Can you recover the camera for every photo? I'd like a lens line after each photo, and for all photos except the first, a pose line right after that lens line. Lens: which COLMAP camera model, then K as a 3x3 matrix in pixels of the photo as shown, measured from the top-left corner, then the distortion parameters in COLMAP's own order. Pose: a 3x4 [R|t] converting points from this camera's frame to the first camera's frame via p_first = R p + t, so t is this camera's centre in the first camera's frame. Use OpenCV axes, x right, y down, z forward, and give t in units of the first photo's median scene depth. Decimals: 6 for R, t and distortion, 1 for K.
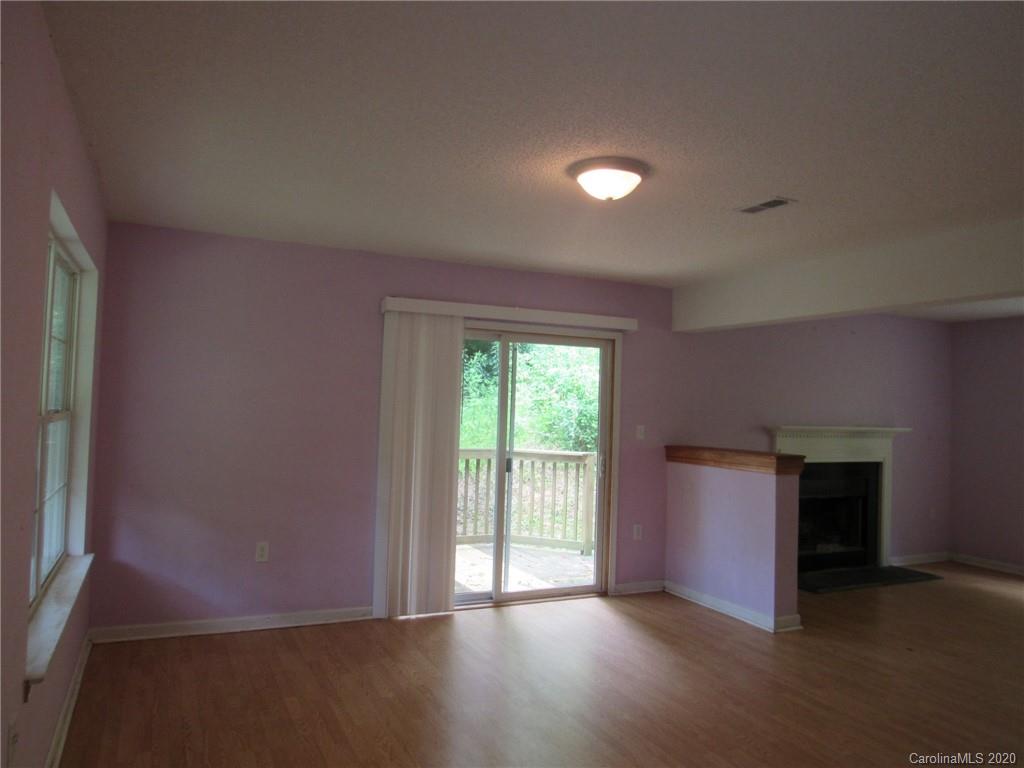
lens RADIAL K [[727.5, 0, 512.0], [0, 727.5, 384.0], [0, 0, 1]] dist [-0.029653, 0.006666]
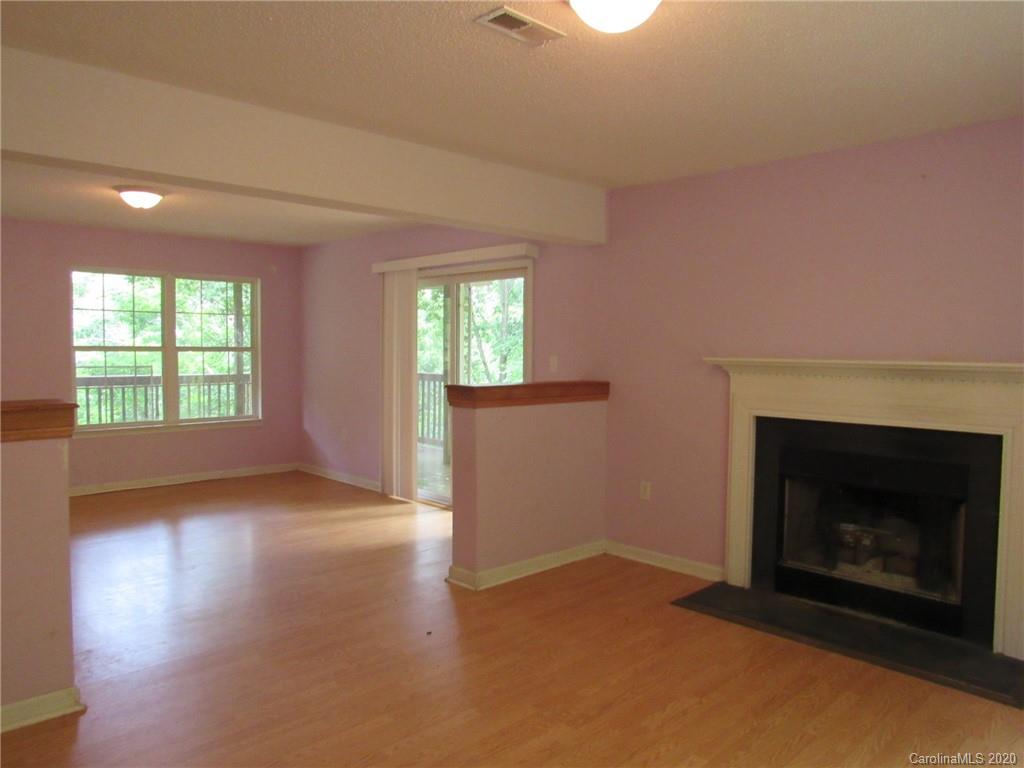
lens RADIAL K [[745.4, 0, 512.0], [0, 745.4, 384.0], [0, 0, 1]] dist [-0.000974, 0.006417]
pose [[0.314638, 0.024418, -0.948898, 1.057186], [0.032758, 0.998794, 0.036564, 0.055892], [0.948646, -0.042589, 0.313459, 0.660665]]
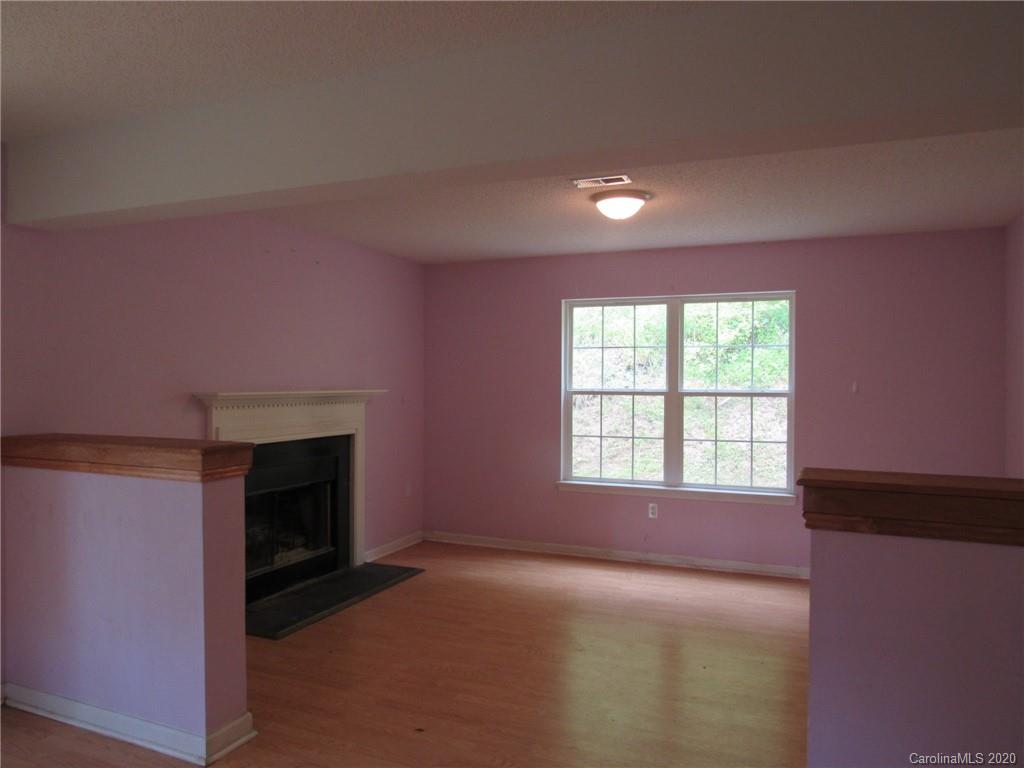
lens RADIAL K [[727.5, 0, 512.0], [0, 727.5, 384.0], [0, 0, 1]] dist [-0.029653, 0.006666]
pose [[0.751398, -0.028801, 0.659221, 0.152132], [-0.003167, 0.998878, 0.047250, 0.019976], [-0.659842, -0.037591, 0.750464, 0.364481]]
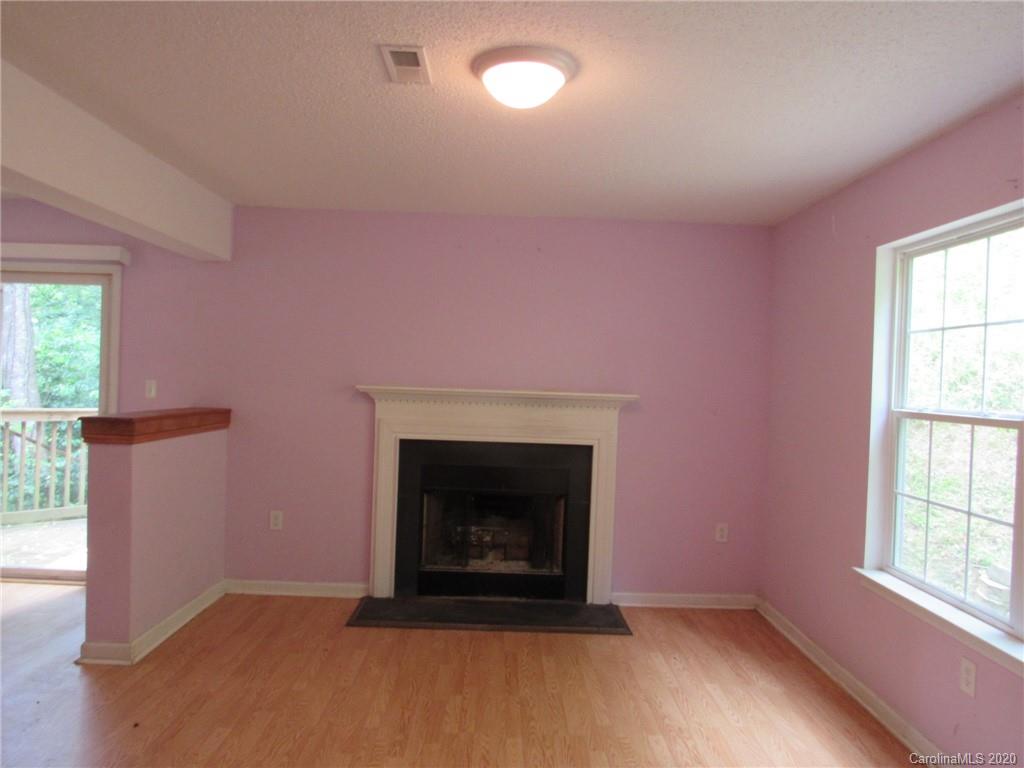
lens RADIAL K [[741.0, 0, 512.0], [0, 741.0, 384.0], [0, 0, 1]] dist [-0.048419, 0.045965]
pose [[0.905574, 0.007754, -0.424118, 0.883806], [0.004187, 0.999621, 0.027215, 0.040849], [0.424168, -0.026421, 0.905198, 0.441250]]
